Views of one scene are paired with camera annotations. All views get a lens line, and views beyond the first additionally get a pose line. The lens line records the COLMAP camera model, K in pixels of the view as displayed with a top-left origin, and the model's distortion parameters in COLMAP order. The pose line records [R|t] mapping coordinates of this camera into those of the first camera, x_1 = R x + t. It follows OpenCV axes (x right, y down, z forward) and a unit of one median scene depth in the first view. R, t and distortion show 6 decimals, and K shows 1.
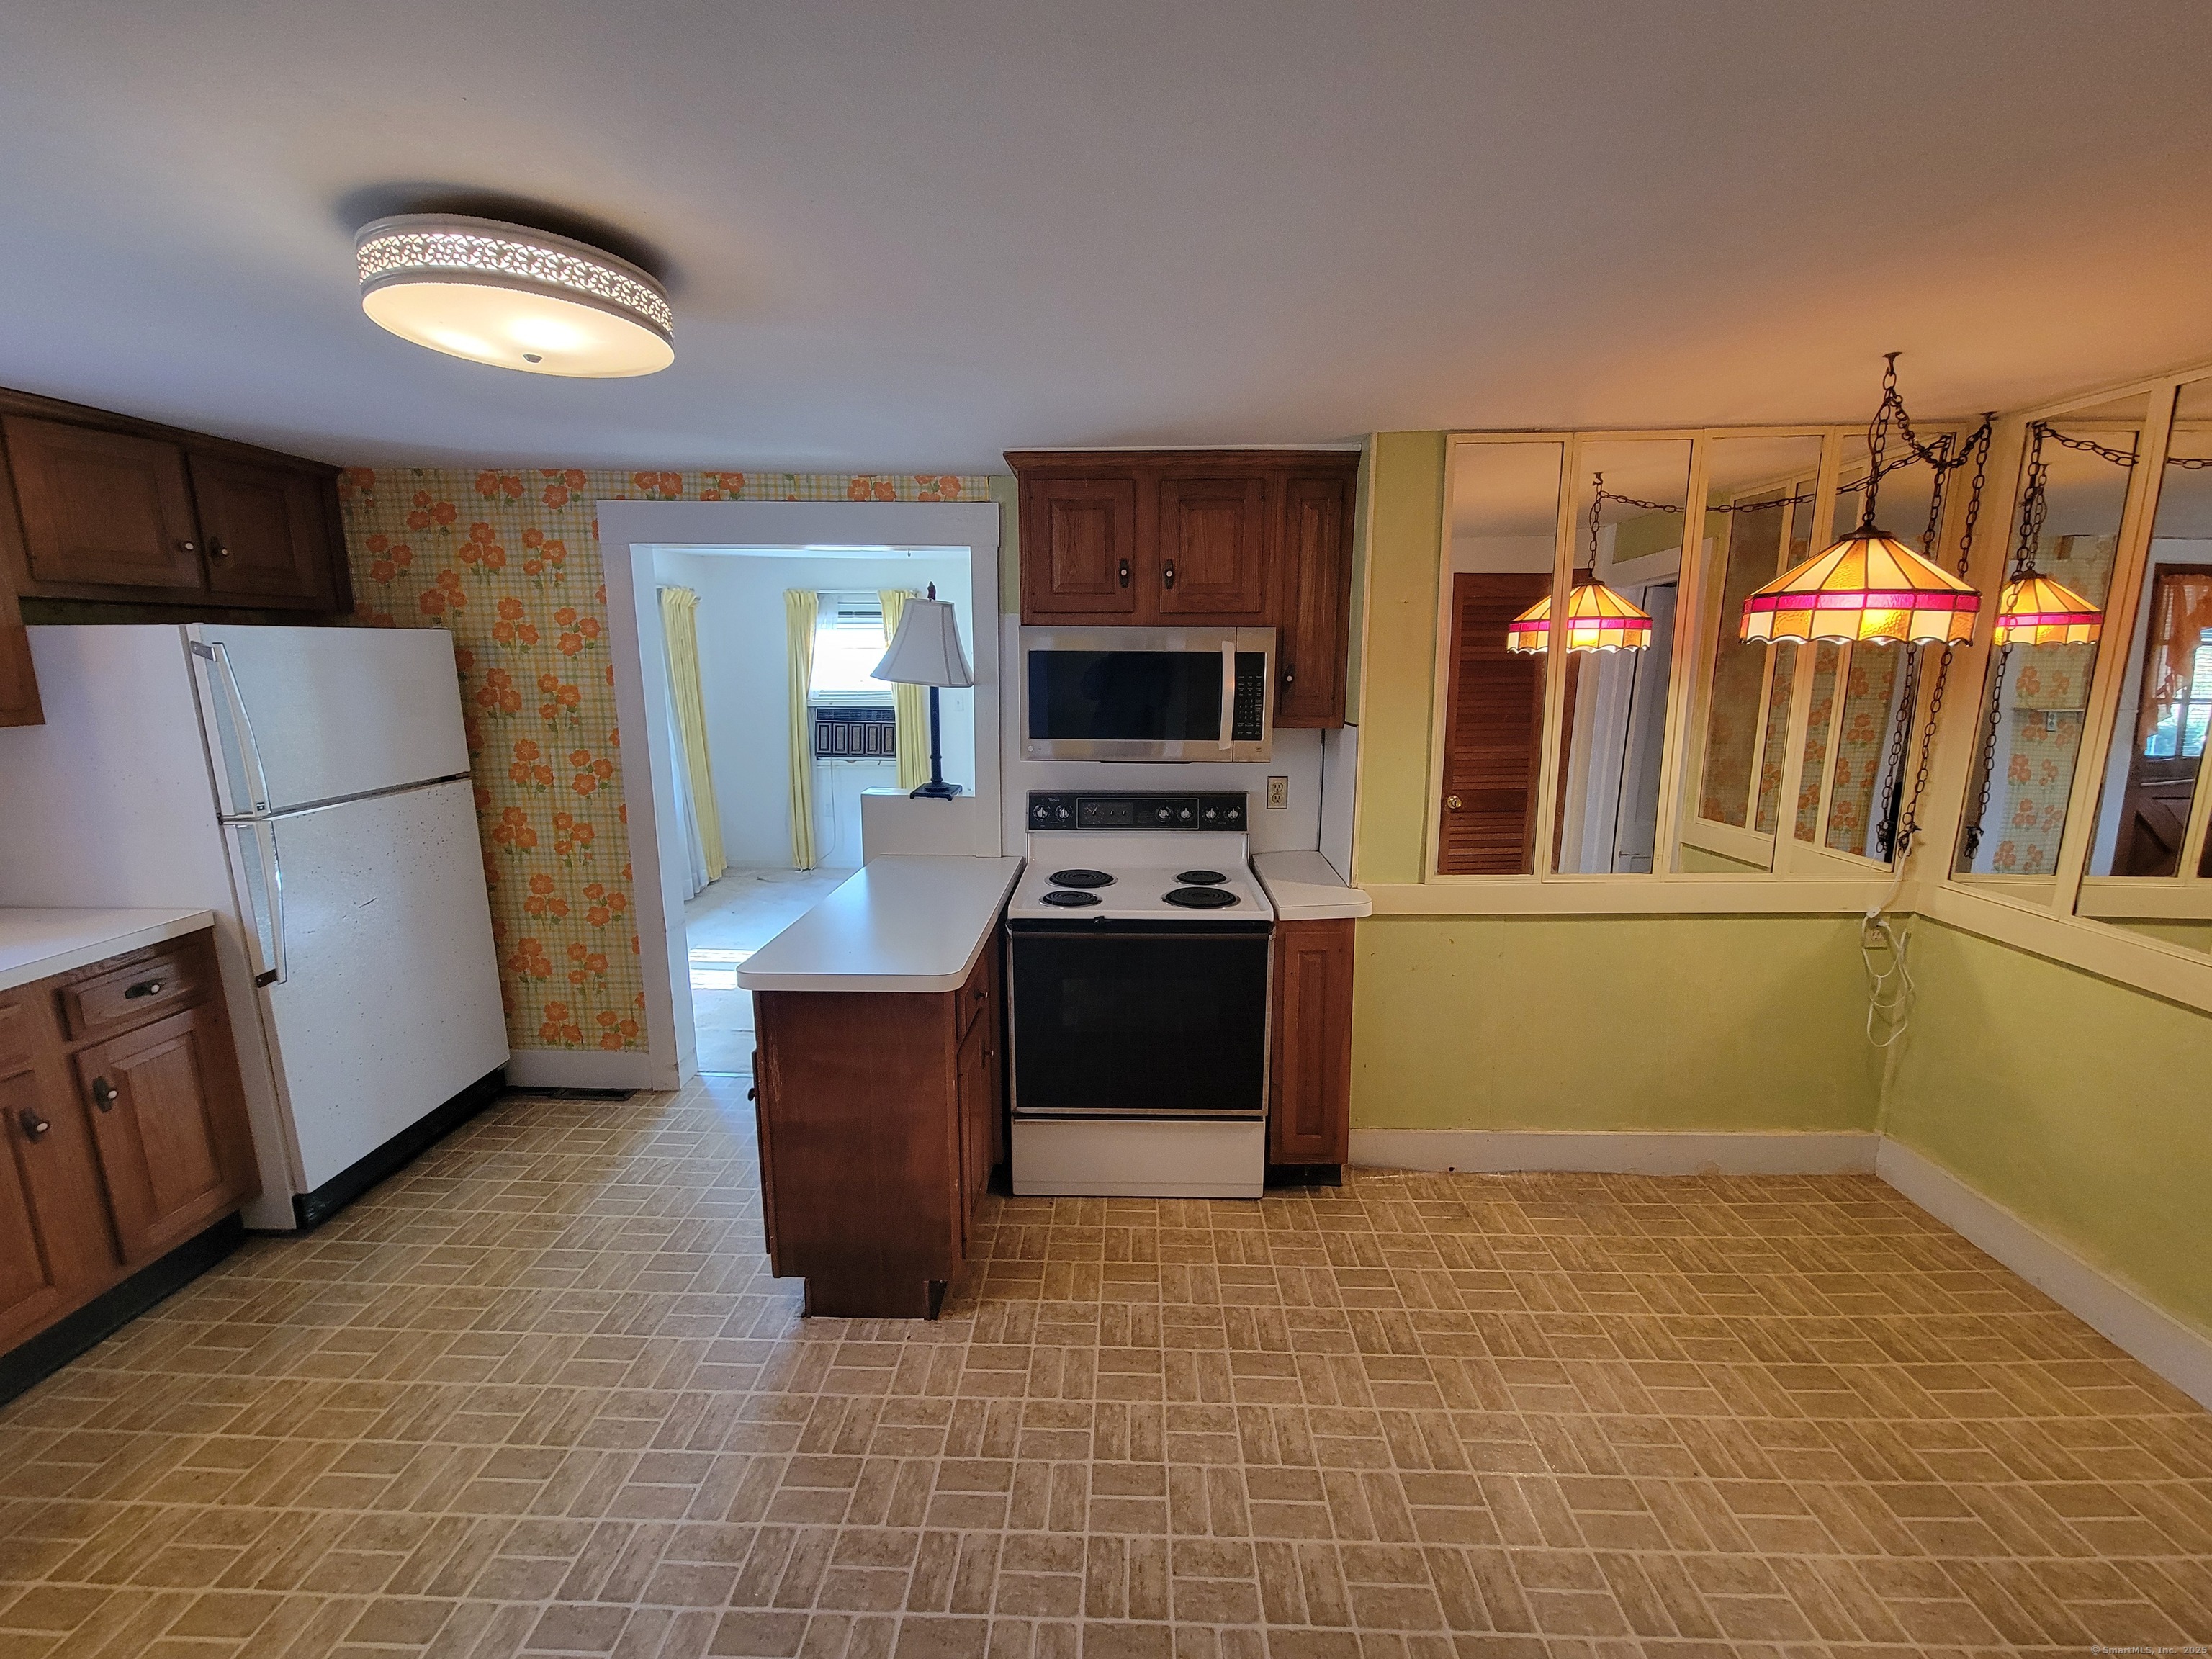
lens RADIAL K [[899.7, 0, 1107.3], [0, 899.7, 821.9], [0, 0, 1]] dist [-0.000942, 0.000789]
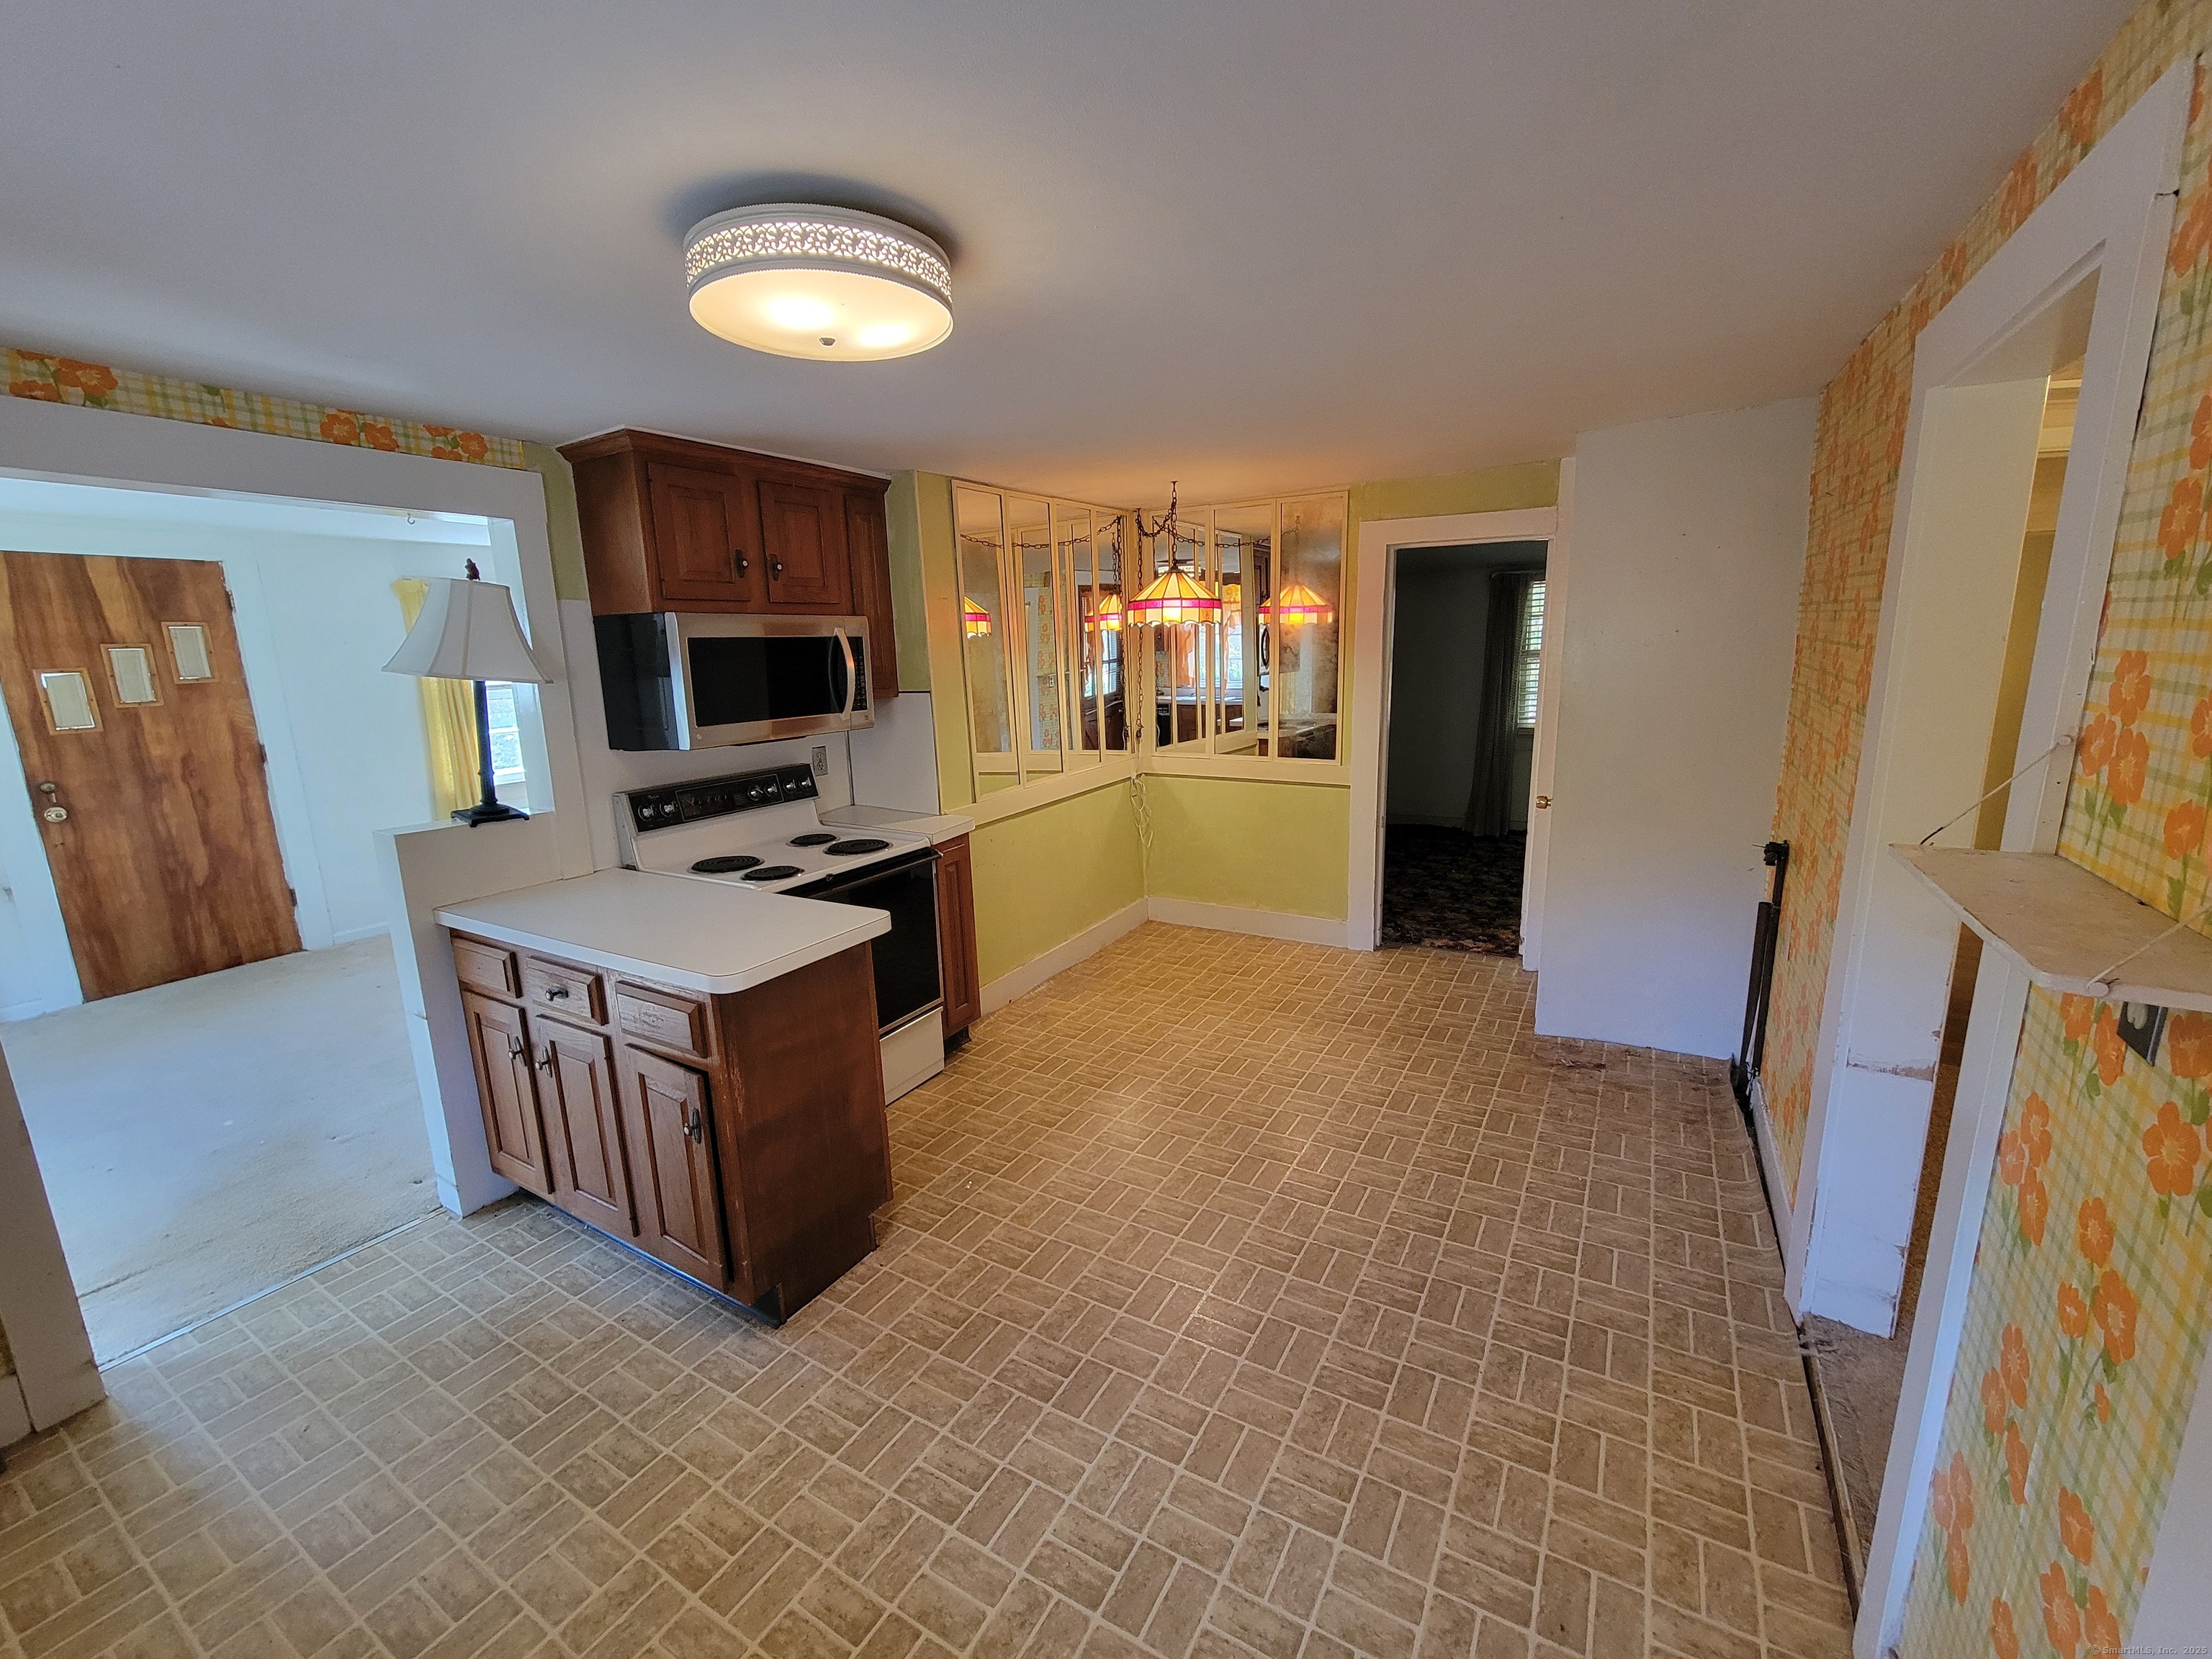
lens RADIAL K [[899.7, 0, 1104.9], [0, 899.7, 824.0], [0, 0, 1]] dist [-0.000942, 0.000789]
pose [[0.486899, -0.187672, 0.853058, -0.738514], [0.188864, 0.976161, 0.106957, -0.009861], [-0.852795, 0.109035, 0.510737, 0.126755]]
